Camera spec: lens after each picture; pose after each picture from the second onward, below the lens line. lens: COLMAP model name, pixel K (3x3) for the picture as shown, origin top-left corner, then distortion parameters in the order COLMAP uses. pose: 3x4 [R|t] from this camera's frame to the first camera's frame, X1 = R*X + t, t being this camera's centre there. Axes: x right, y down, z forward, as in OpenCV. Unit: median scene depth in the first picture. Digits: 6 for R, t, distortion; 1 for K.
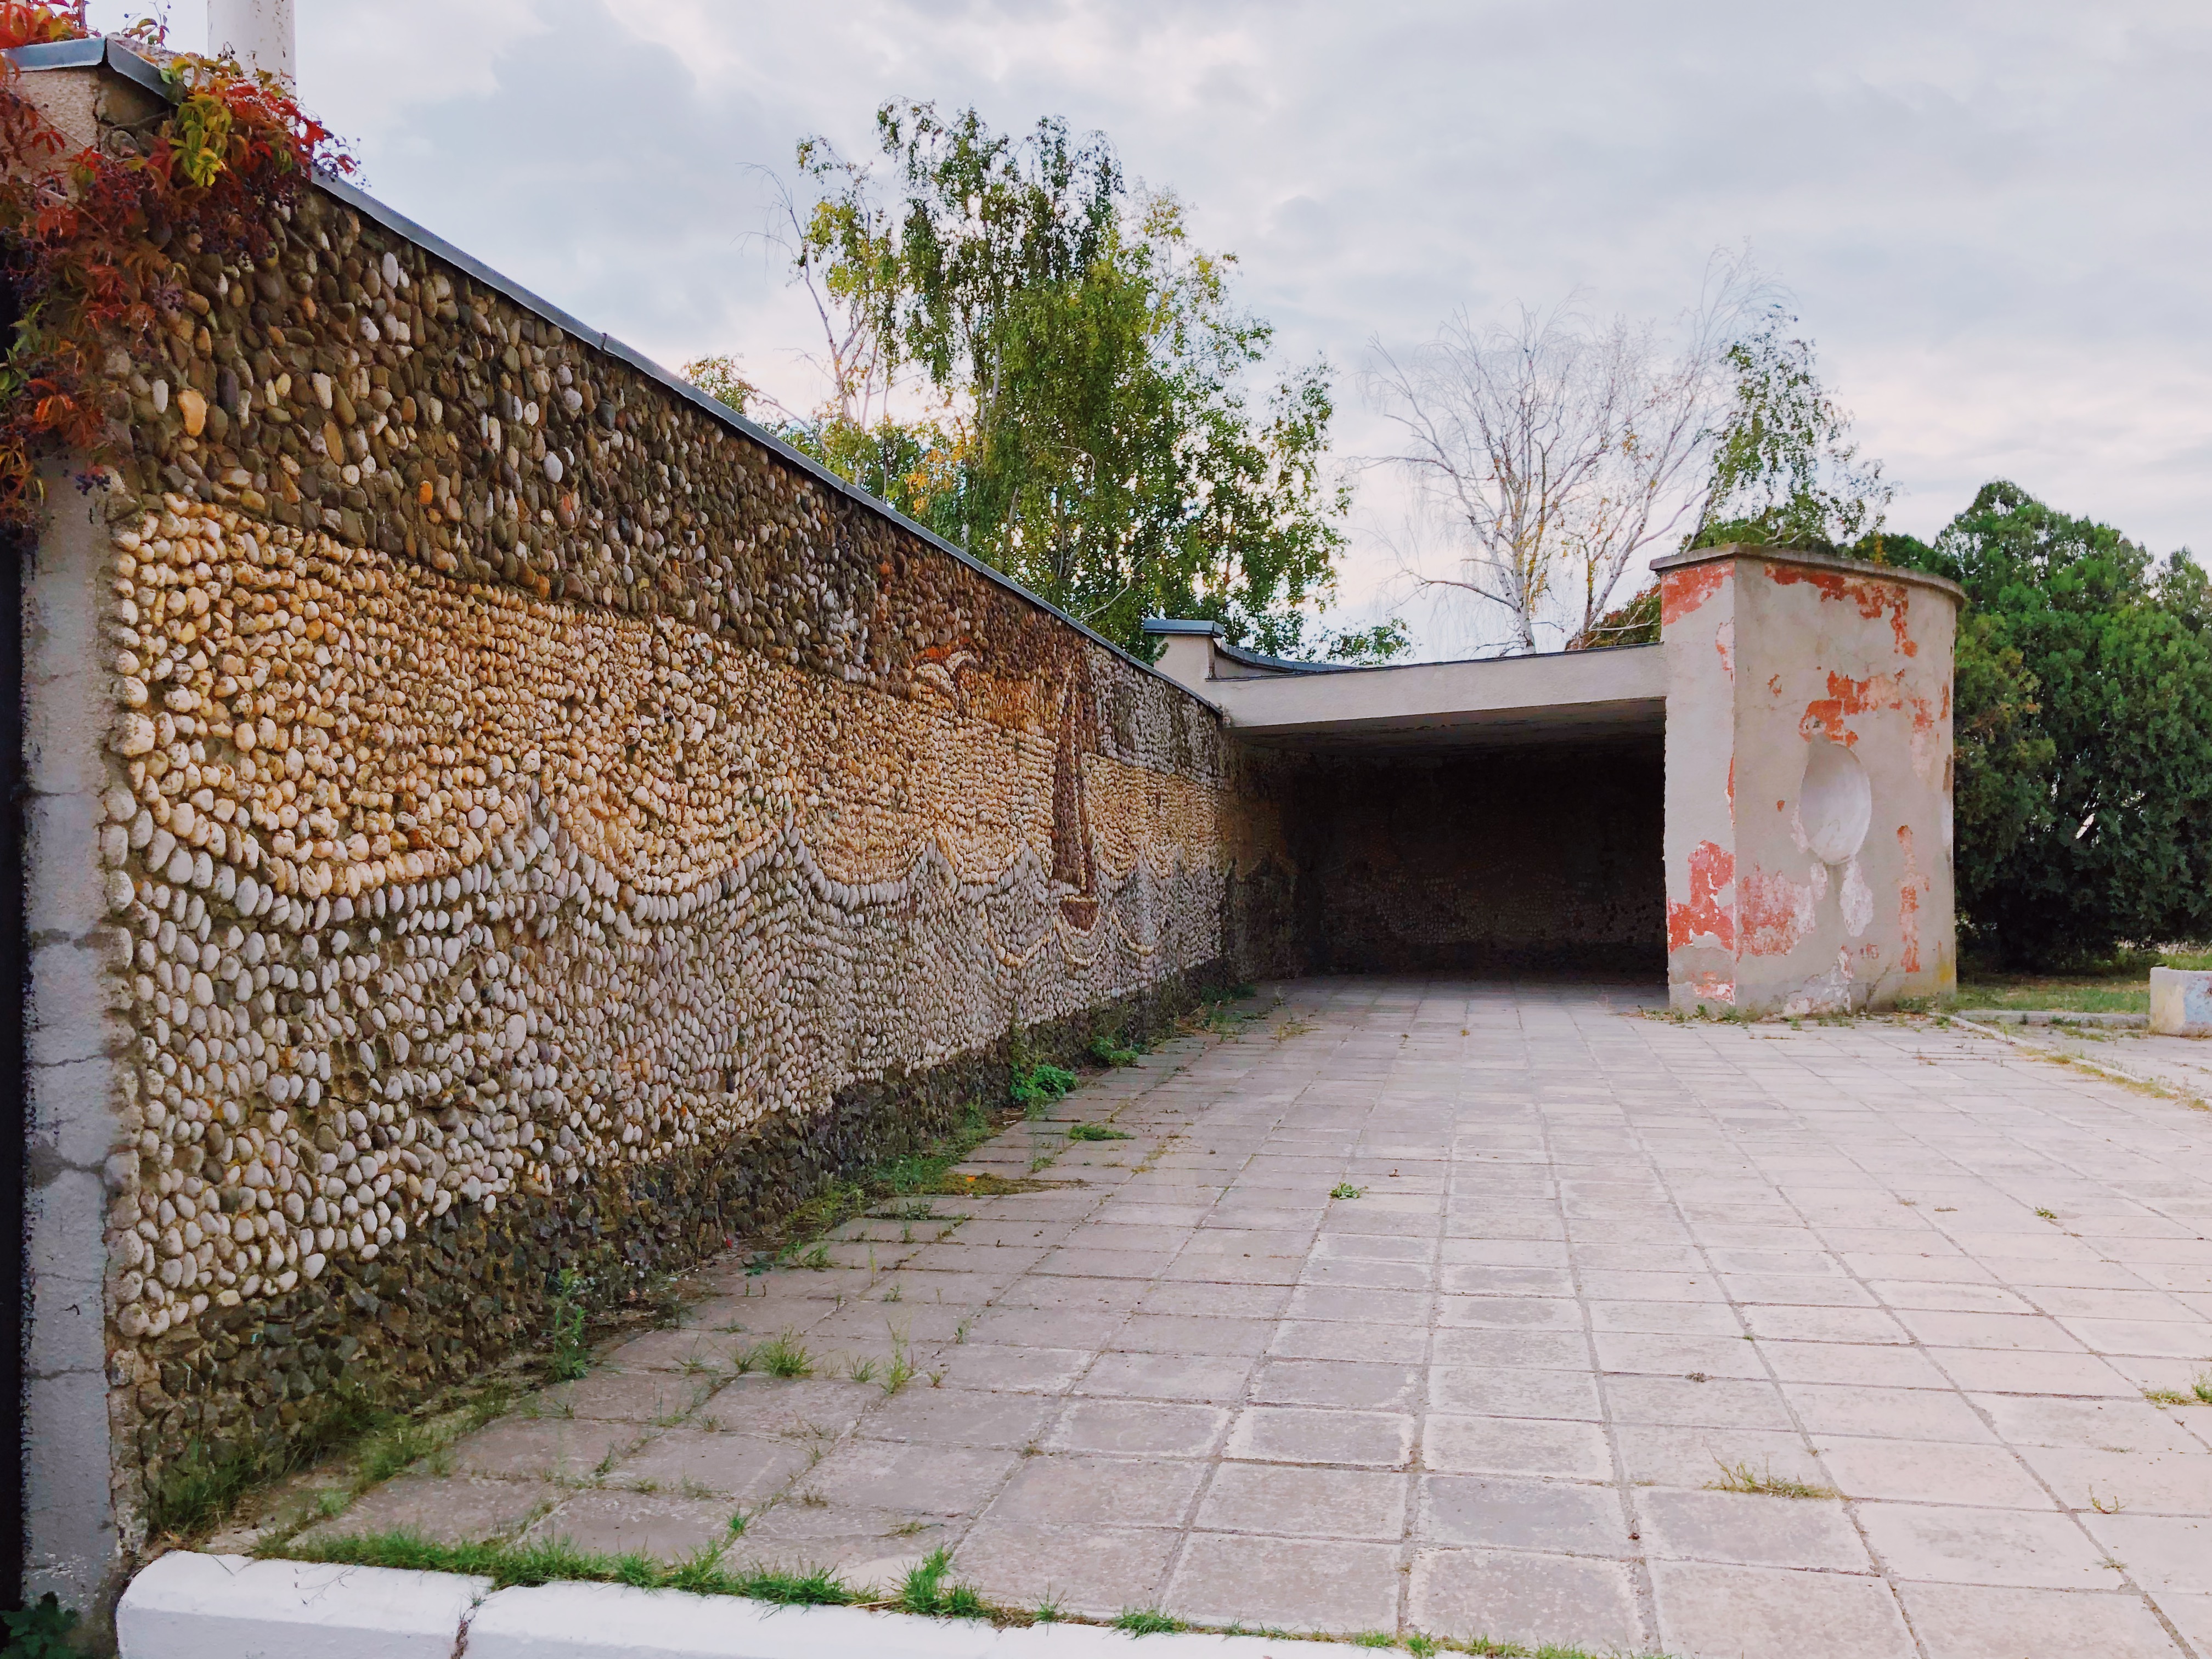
lens RADIAL K [[1848.2, 0, 1106.0], [0, 1848.2, 829.5], [0, 0, 1]] dist [0.048225, -0.217969]
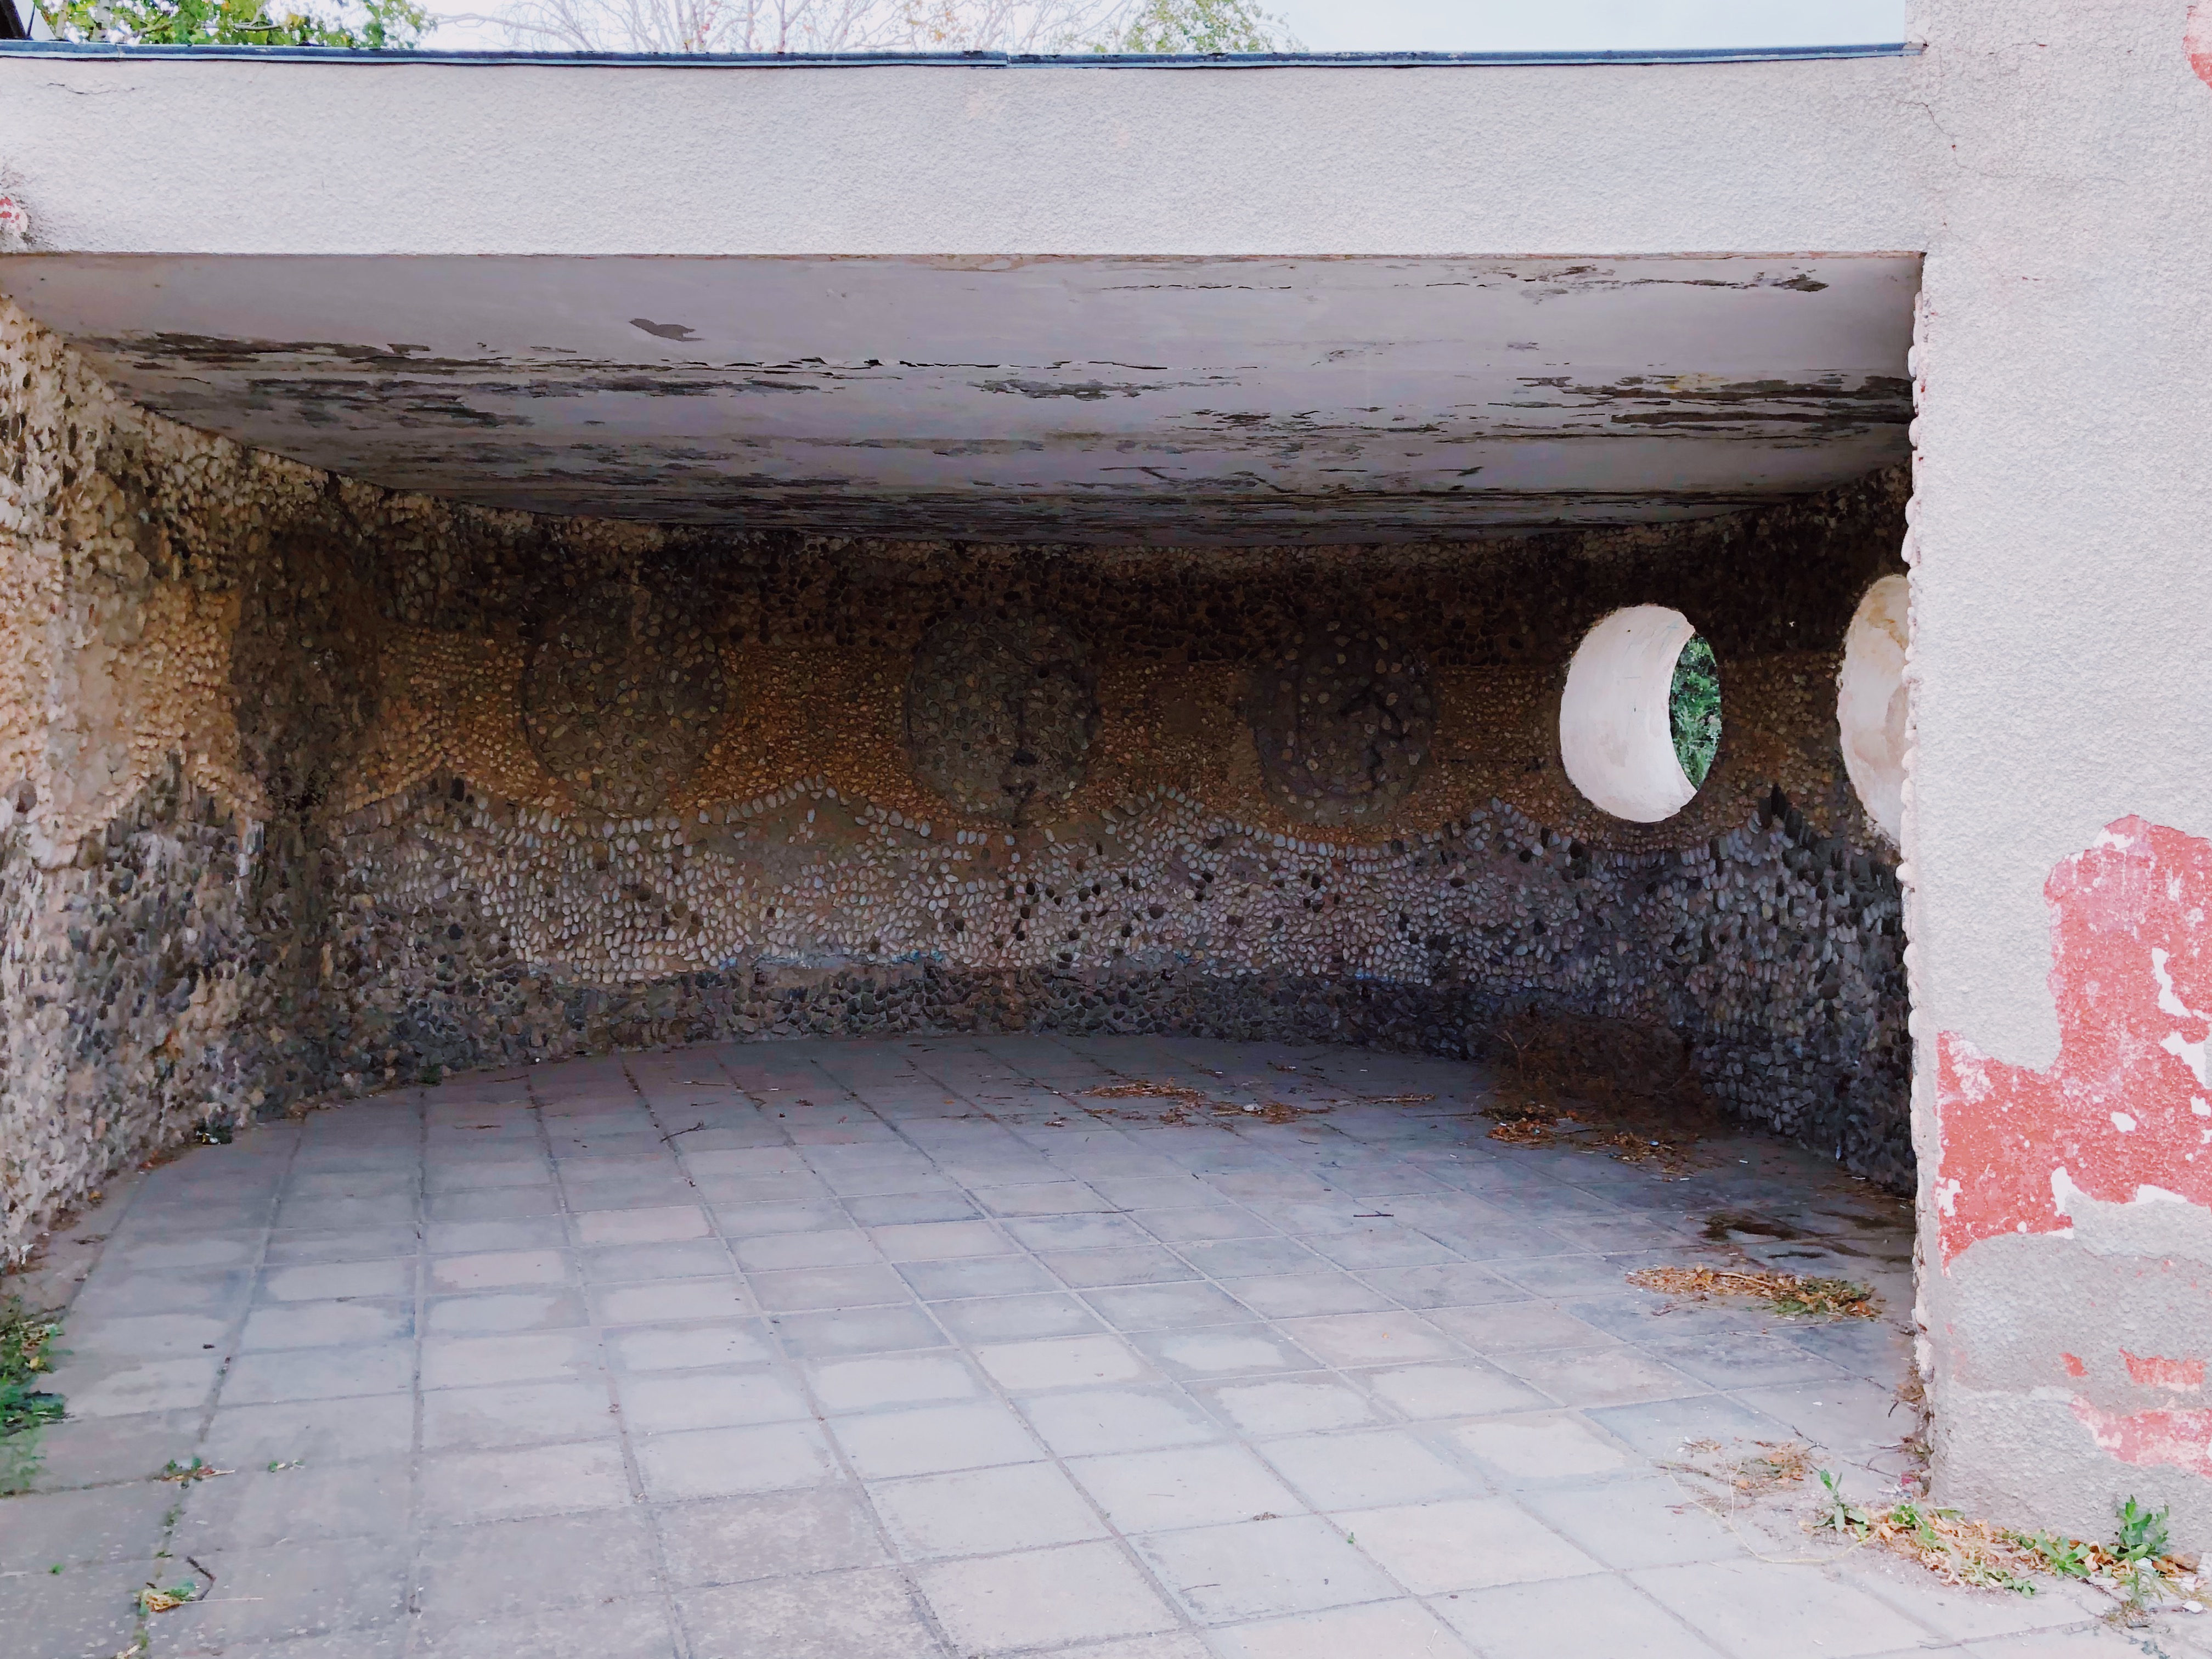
lens RADIAL K [[1866.0, 0, 1241.6], [0, 1866.0, 589.0], [0, 0, 1]] dist [-0.009769, -0.017099]
pose [[0.822687, 0.076839, 0.563278, 0.073986], [-0.044607, 0.996494, -0.070786, -0.001517], [-0.566742, 0.033108, 0.823230, 0.812007]]
